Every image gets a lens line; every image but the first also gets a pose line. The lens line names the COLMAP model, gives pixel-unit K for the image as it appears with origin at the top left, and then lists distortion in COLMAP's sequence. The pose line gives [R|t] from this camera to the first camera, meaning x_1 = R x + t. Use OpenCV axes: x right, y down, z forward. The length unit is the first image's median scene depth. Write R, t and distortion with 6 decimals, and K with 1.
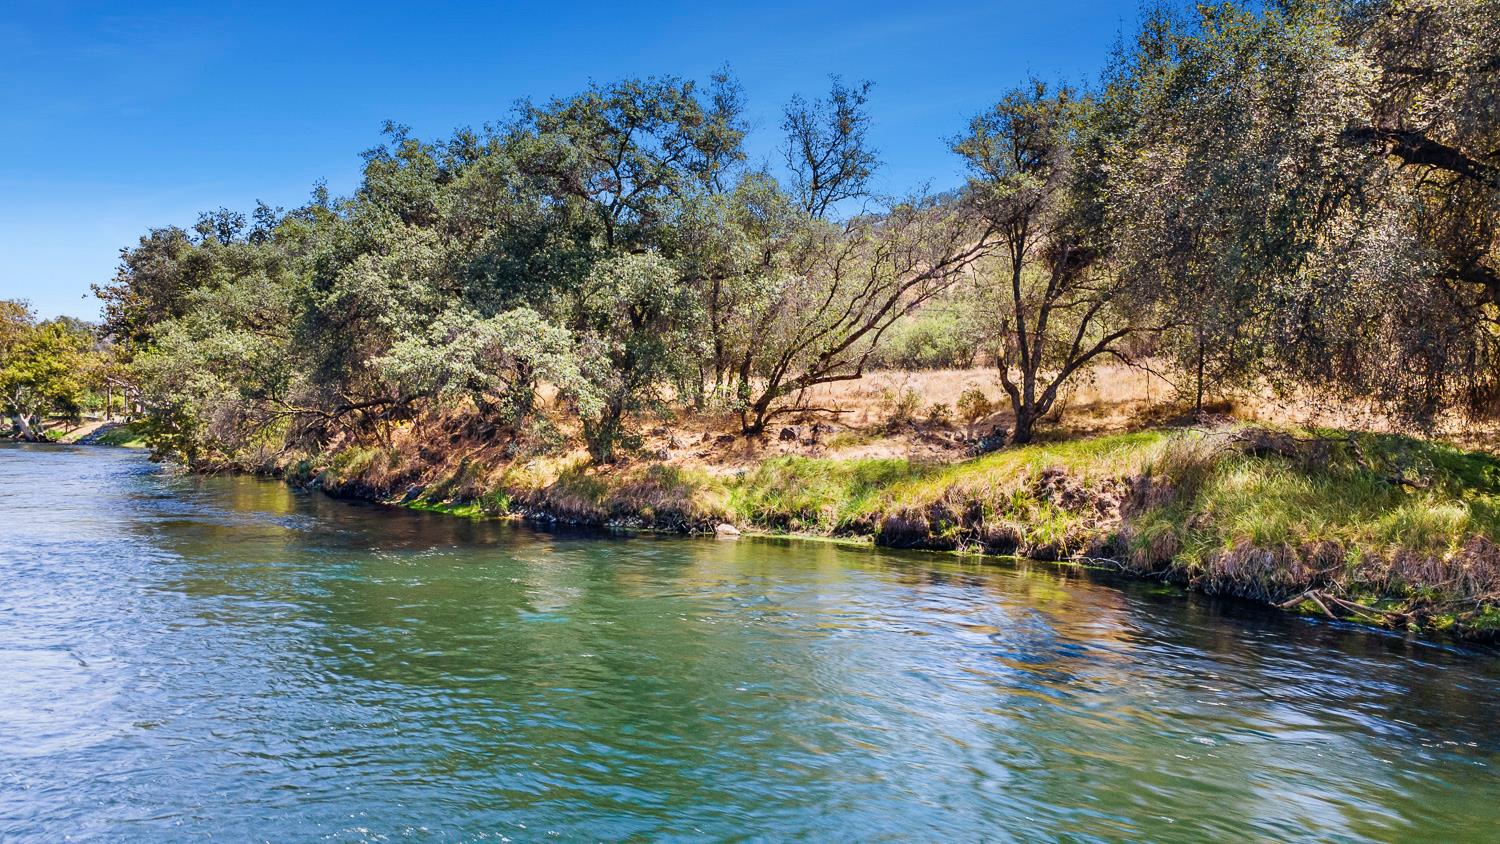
lens RADIAL K [[1101.6, 0, 749.2], [0, 1101.6, 421.2], [0, 0, 1]] dist [0.019437, 0.039422]
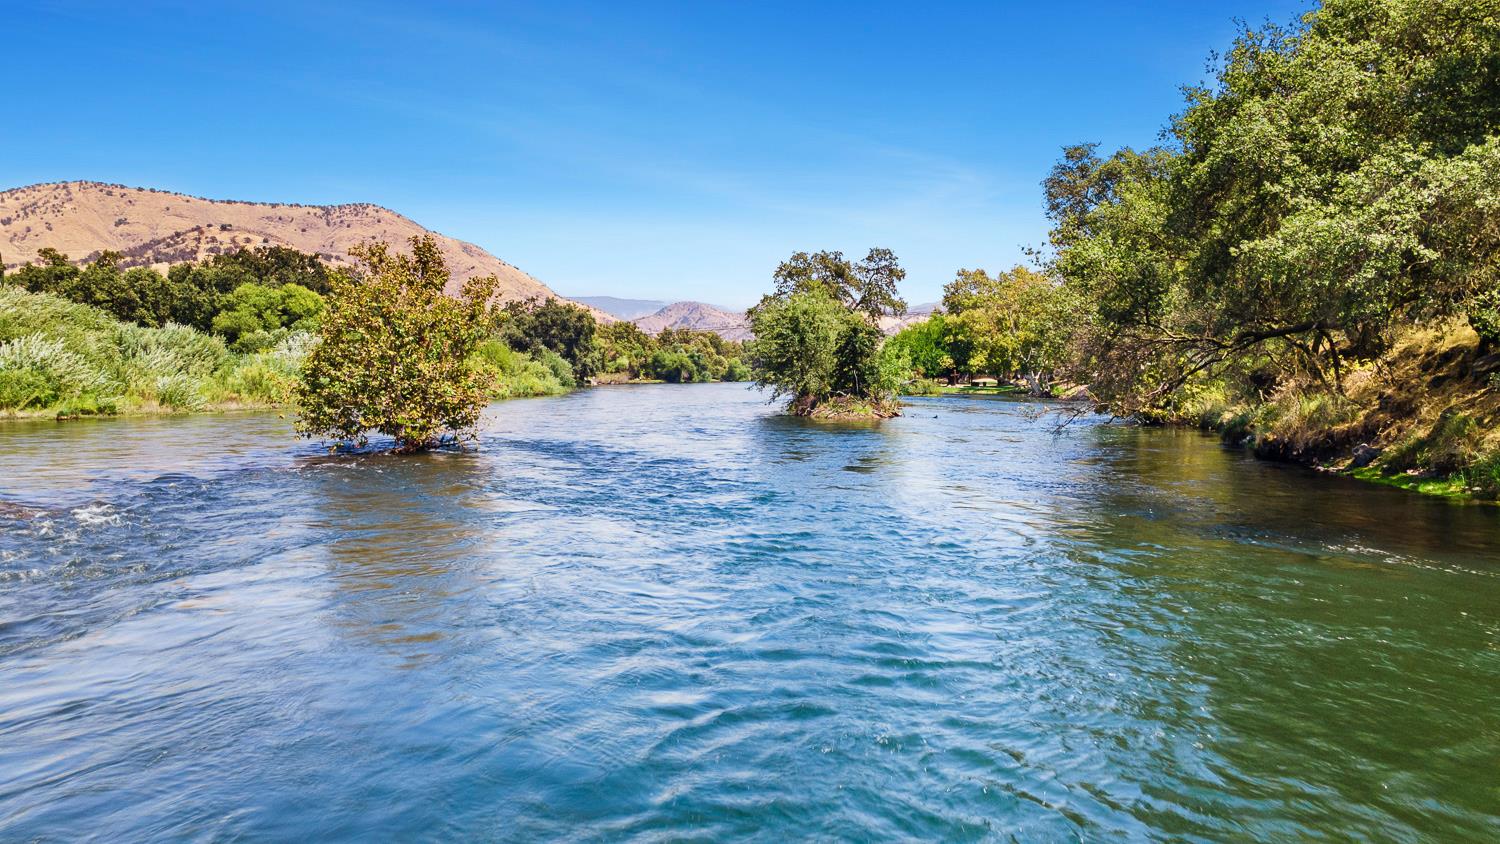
lens RADIAL K [[1101.6, 0, 754.2], [0, 1101.6, 426.0], [0, 0, 1]] dist [0.019437, 0.039422]
pose [[0.652428, 0.032228, -0.757166, -0.020420], [-0.004242, 0.999235, 0.038877, 0.019797], [0.757839, -0.022153, 0.652065, 0.250913]]
